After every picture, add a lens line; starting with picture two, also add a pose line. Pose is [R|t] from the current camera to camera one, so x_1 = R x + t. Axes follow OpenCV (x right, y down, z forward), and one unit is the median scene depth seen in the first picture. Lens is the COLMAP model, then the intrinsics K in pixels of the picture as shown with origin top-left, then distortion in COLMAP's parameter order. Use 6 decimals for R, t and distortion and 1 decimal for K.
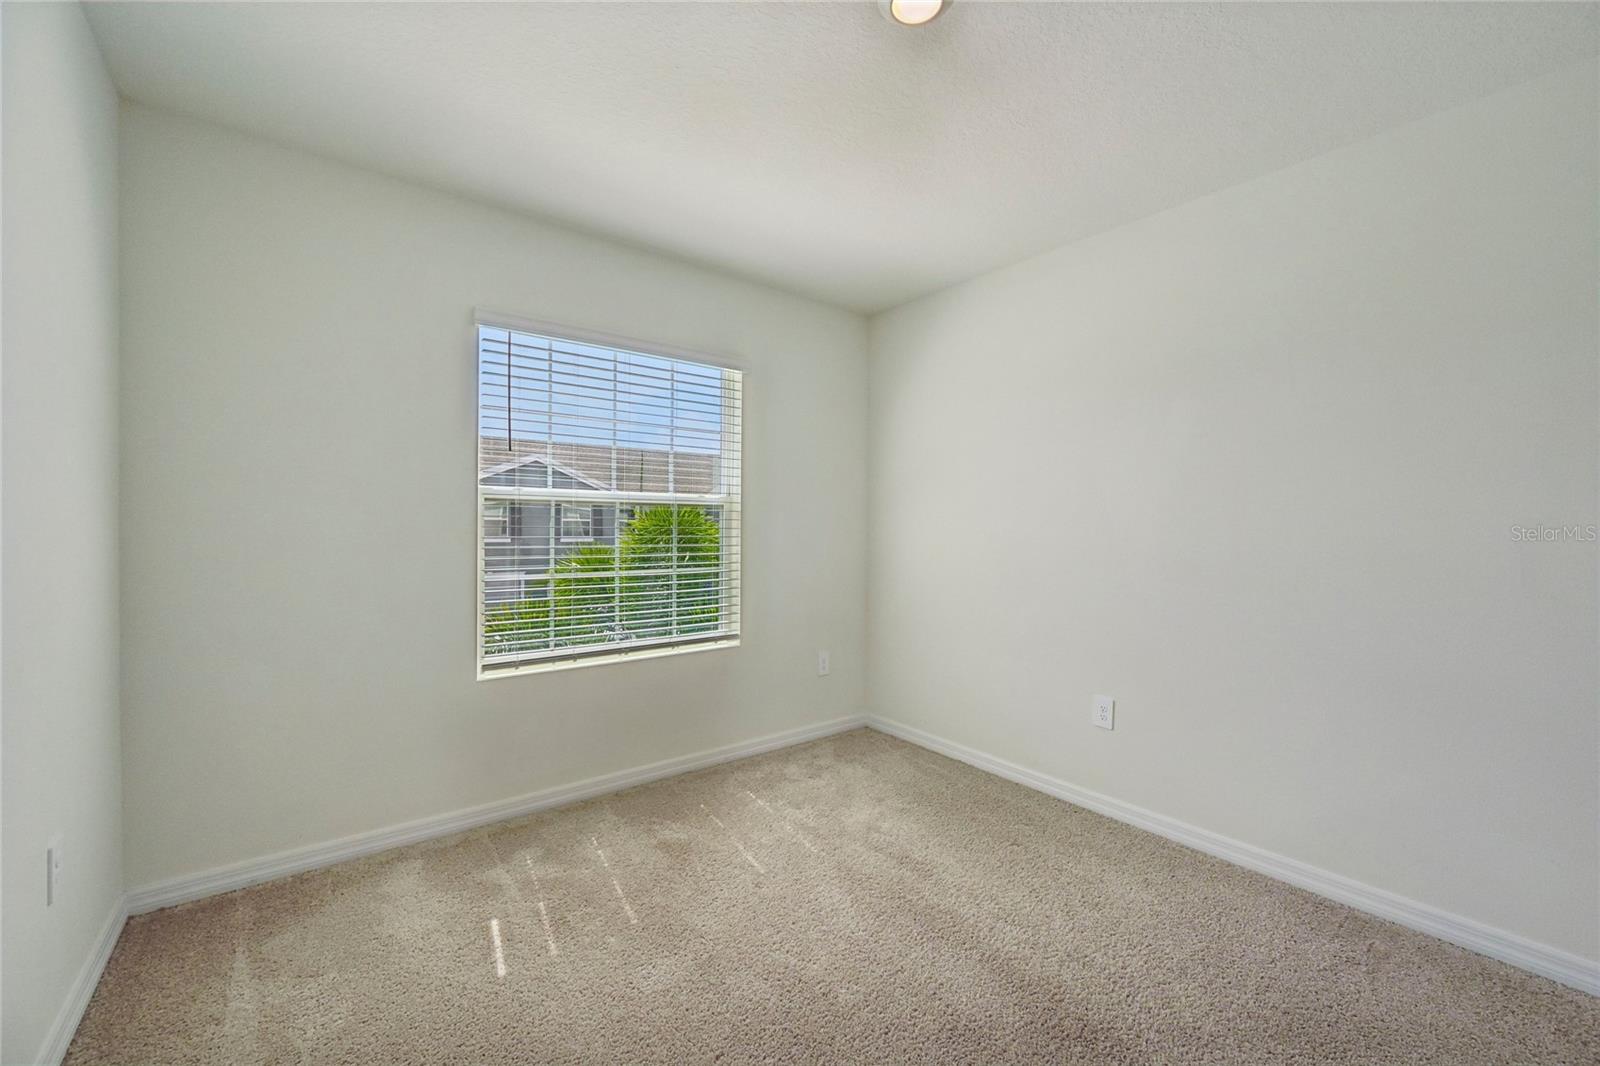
lens RADIAL K [[633.5, 0, 801.3], [0, 633.5, 529.8], [0, 0, 1]] dist [-0.001108, 0.000080]
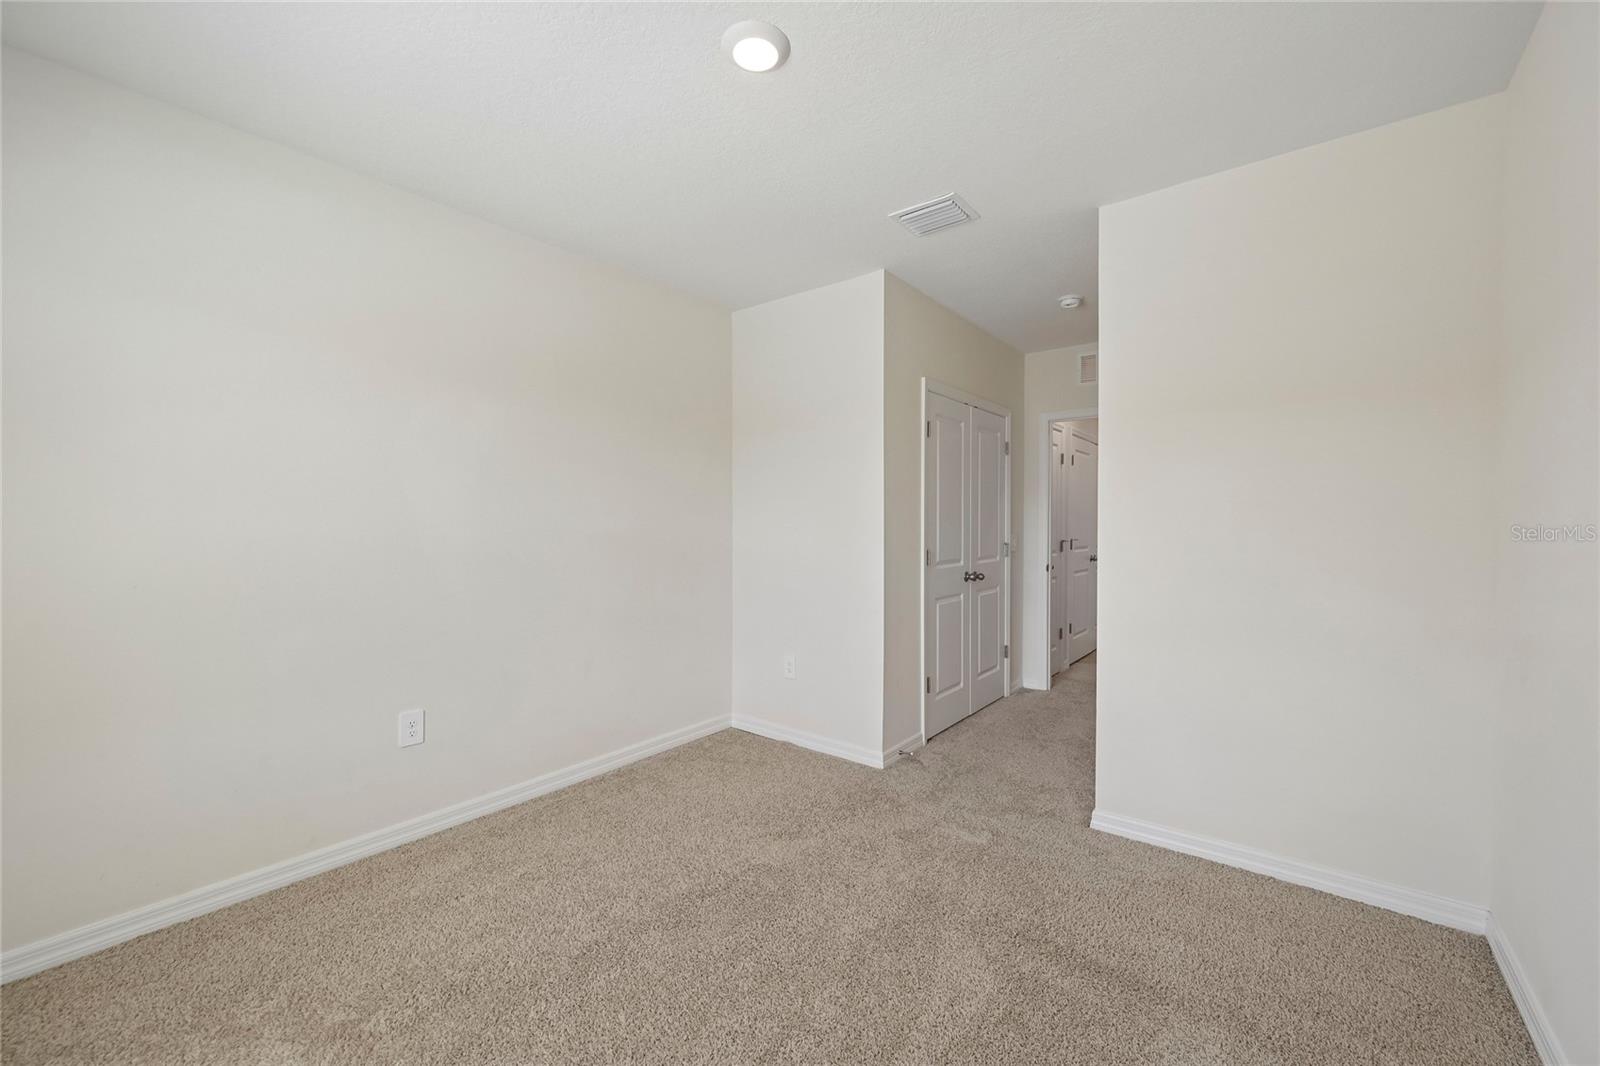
lens RADIAL K [[633.5, 0, 801.1], [0, 633.5, 528.4], [0, 0, 1]] dist [-0.001108, 0.000080]
pose [[-0.250996, -0.008670, 0.967949, -0.535603], [0.003839, 0.999943, 0.009952, -0.002799], [-0.967980, 0.006214, -0.250949, 0.692466]]
